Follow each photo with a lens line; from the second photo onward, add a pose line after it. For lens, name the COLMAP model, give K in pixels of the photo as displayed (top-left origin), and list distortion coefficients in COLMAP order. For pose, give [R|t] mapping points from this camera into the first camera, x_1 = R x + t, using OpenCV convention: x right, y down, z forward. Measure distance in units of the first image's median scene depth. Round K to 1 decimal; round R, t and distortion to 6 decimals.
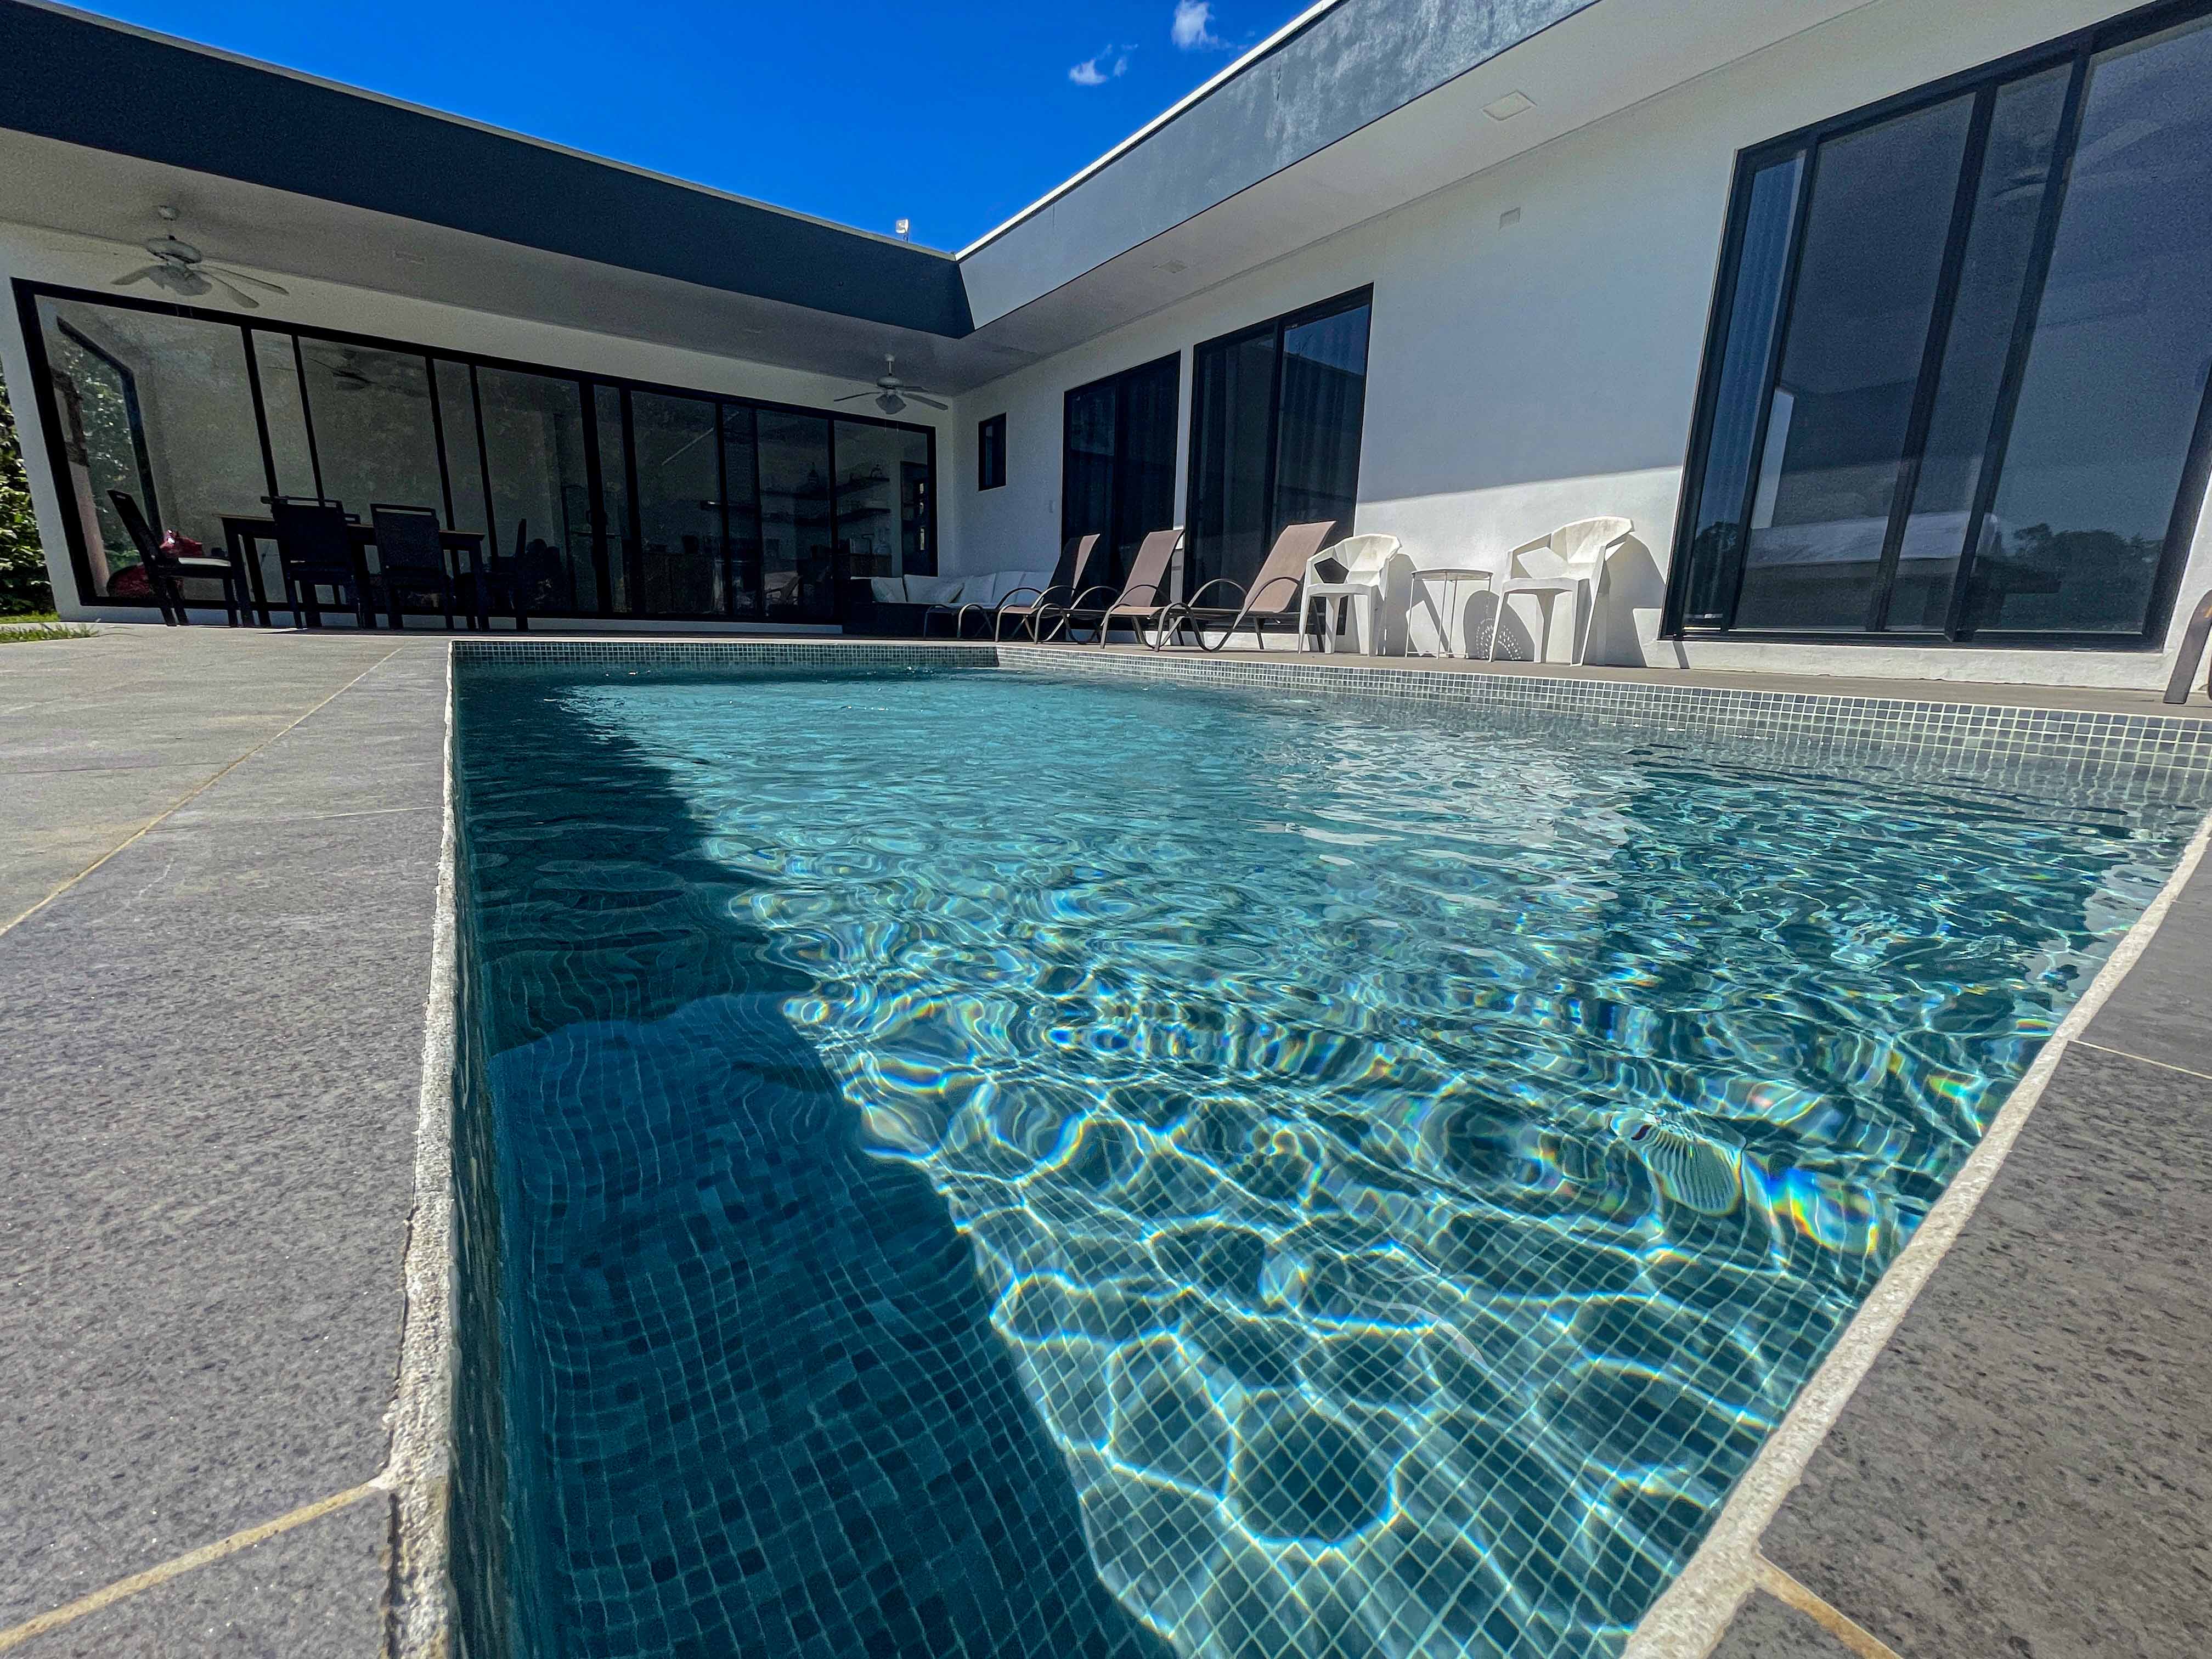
lens RADIAL K [[889.8, 0, 1105.5], [0, 889.8, 824.1], [0, 0, 1]] dist [-0.000134, 0.000234]
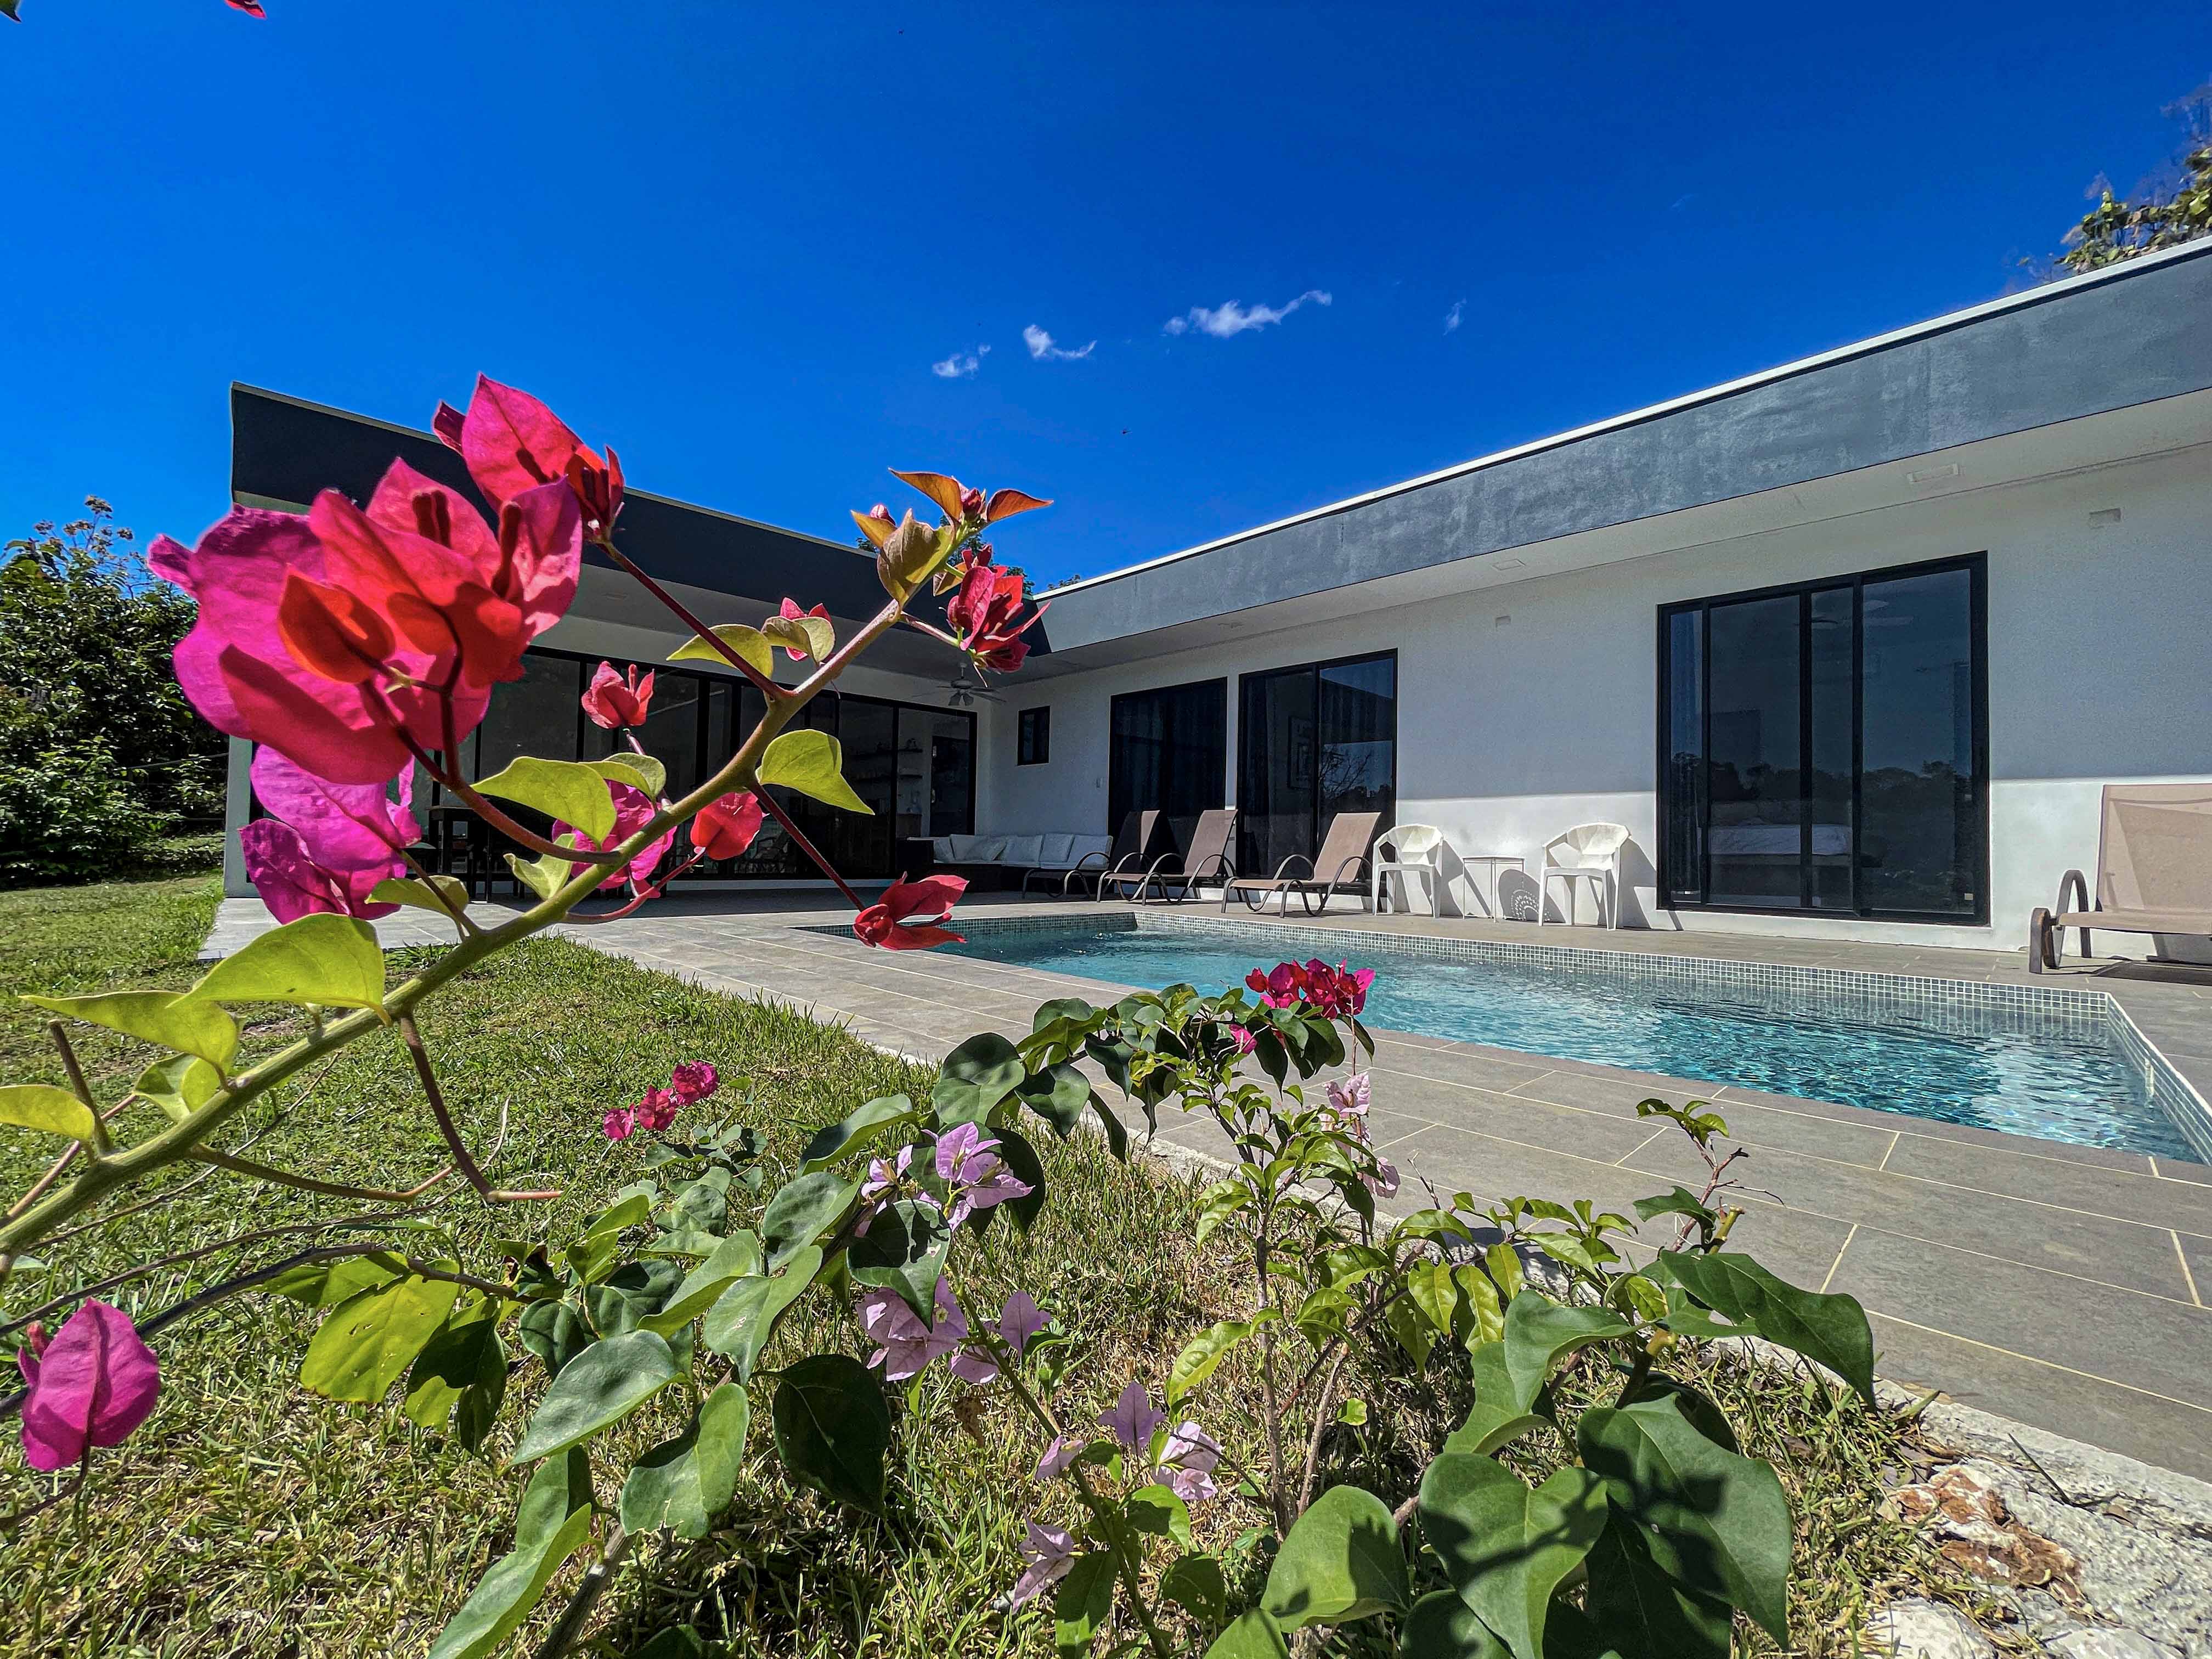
lens RADIAL K [[889.8, 0, 1110.4], [0, 889.8, 829.4], [0, 0, 1]] dist [-0.000134, 0.000234]
pose [[0.989061, -0.001972, 0.147495, -0.371136], [0.037384, 0.970616, -0.237713, -0.025782], [-0.142692, 0.240627, 0.960072, -0.213308]]
